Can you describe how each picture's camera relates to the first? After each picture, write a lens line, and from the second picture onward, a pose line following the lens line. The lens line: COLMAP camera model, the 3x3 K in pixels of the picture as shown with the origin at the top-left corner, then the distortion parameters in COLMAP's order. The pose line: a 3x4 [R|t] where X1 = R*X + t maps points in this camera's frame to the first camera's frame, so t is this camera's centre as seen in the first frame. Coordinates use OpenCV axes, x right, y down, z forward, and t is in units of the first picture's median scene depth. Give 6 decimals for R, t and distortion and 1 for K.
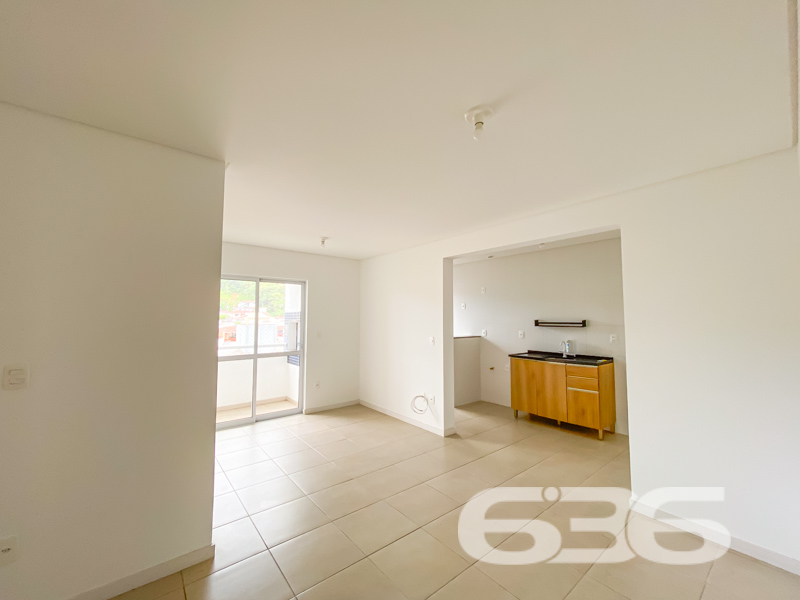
lens RADIAL K [[330.0, 0, 397.7], [0, 330.0, 301.5], [0, 0, 1]] dist [0.003350, 0.000239]
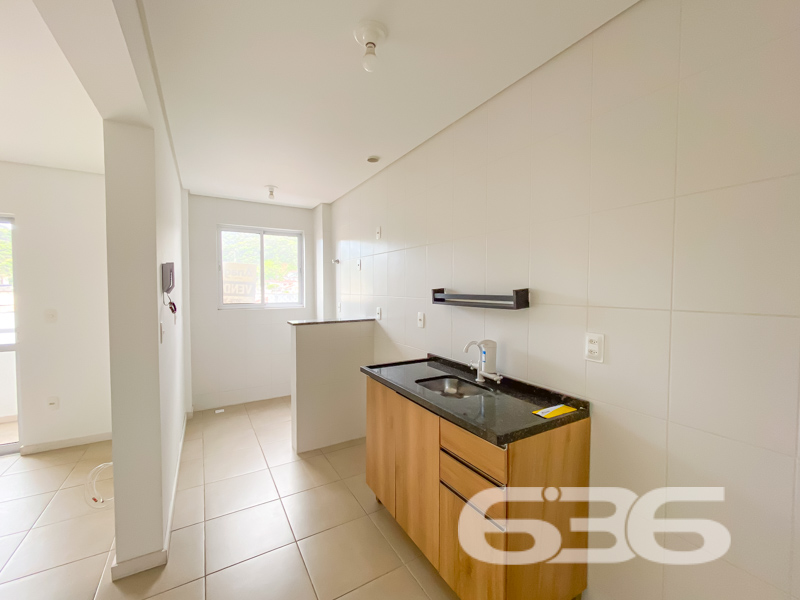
lens RADIAL K [[330.0, 0, 400.8], [0, 330.0, 298.3], [0, 0, 1]] dist [0.003350, 0.000239]
pose [[0.986097, 0.005549, -0.166077, 0.447819], [0.008053, 0.996672, 0.081120, 0.032175], [0.165974, -0.081330, 0.982771, 0.561319]]
